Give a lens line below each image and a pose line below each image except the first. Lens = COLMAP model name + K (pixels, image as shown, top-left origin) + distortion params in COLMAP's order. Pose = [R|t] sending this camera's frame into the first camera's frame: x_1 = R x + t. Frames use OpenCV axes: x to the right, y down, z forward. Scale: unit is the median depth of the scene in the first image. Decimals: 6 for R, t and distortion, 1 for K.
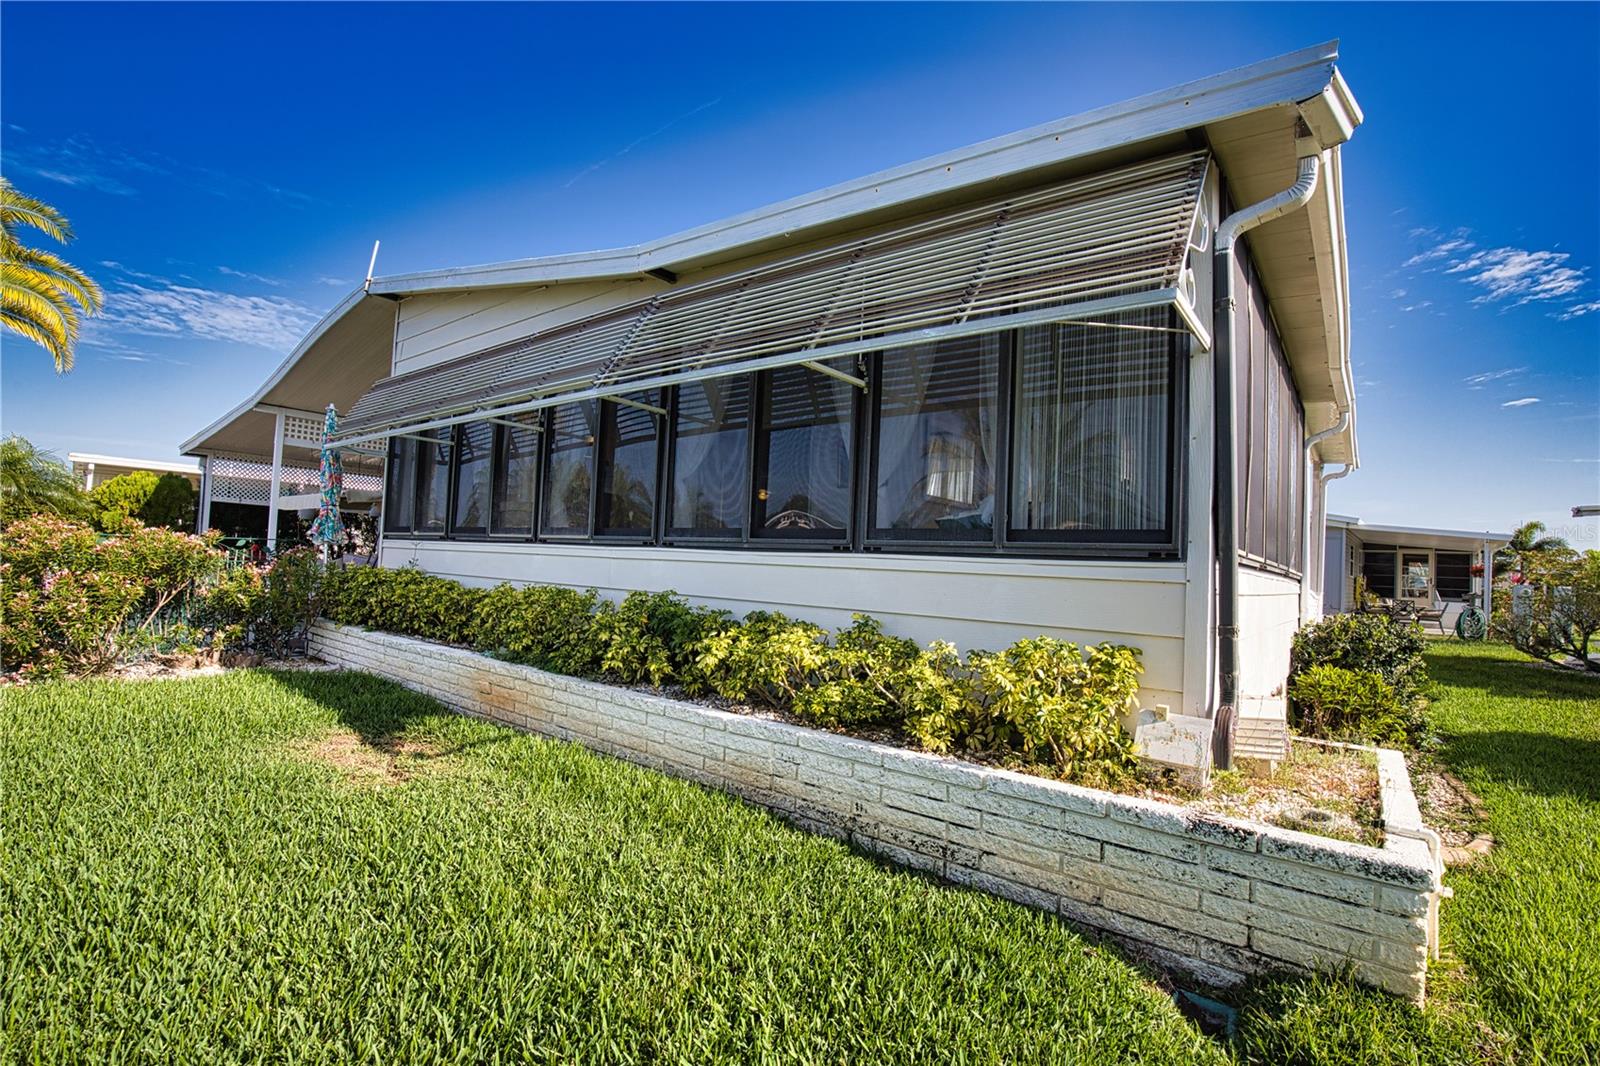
lens RADIAL K [[738.4, 0, 800.0], [0, 738.4, 533.0], [0, 0, 1]] dist [-0.029113, -0.000400]
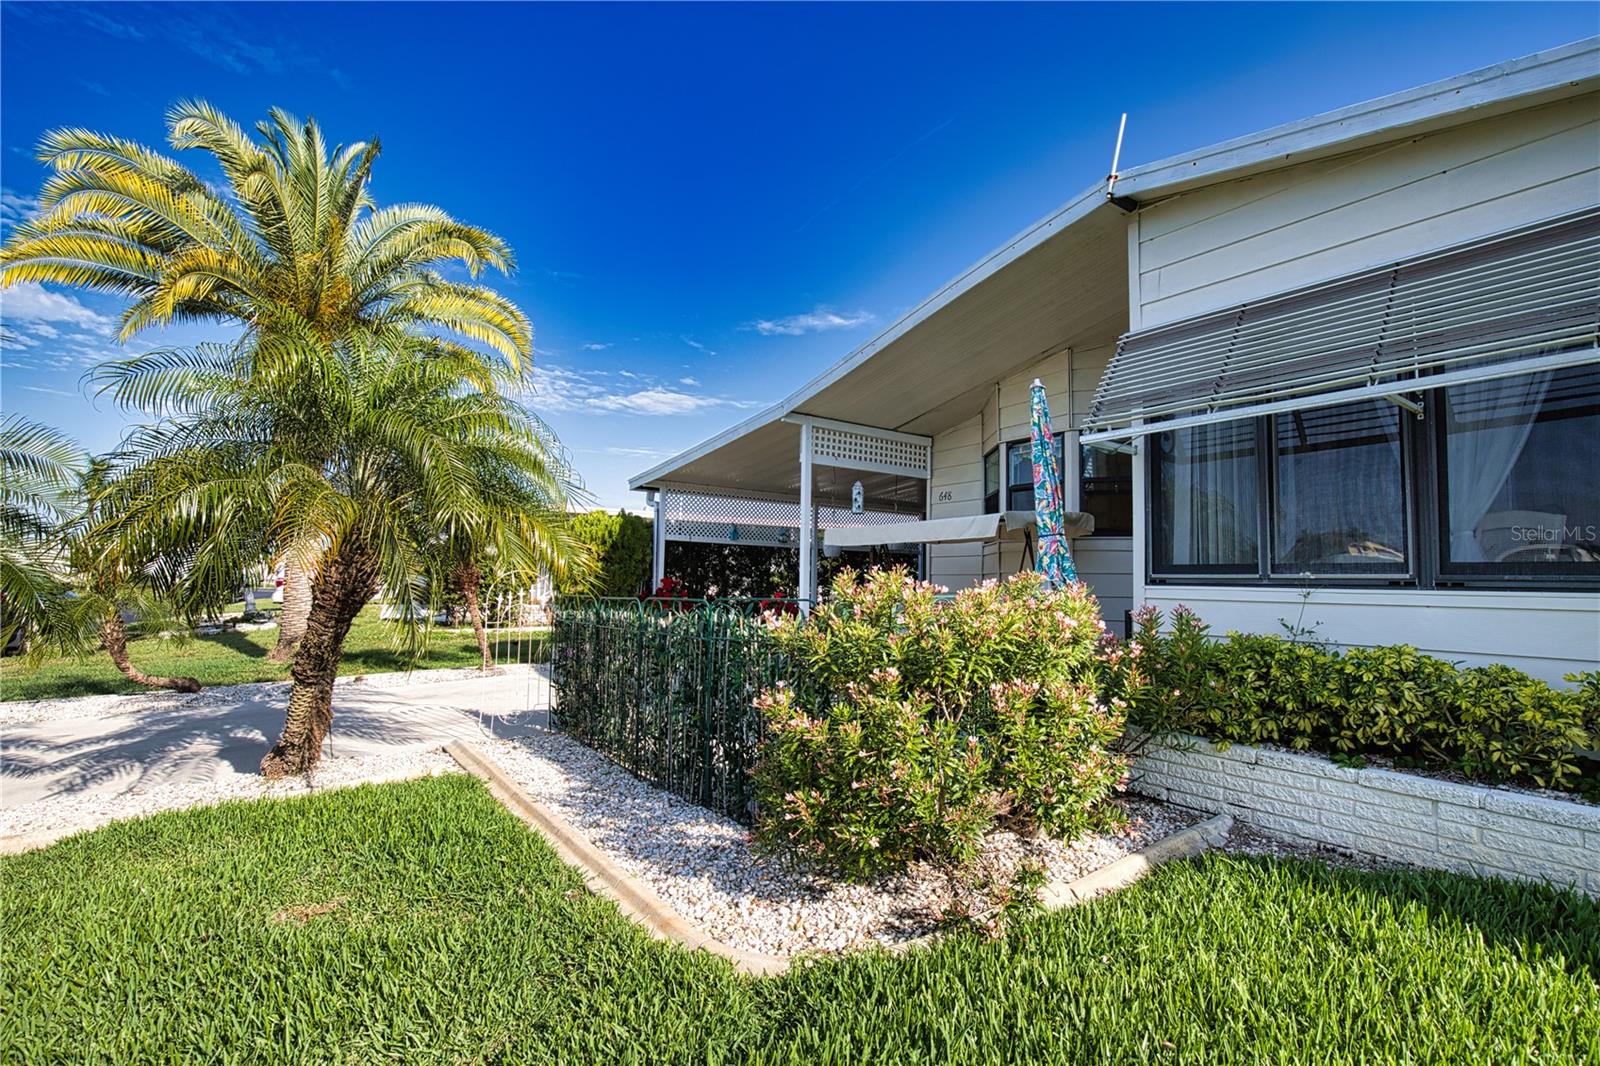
lens RADIAL K [[722.1, 0, 800.0], [0, 722.1, 533.0], [0, 0, 1]] dist [-0.024476, 0.000559]
pose [[0.958883, -0.046205, -0.280015, -1.095981], [0.037907, 0.998669, -0.034980, -0.041261], [0.281259, 0.022927, 0.959358, 0.536671]]
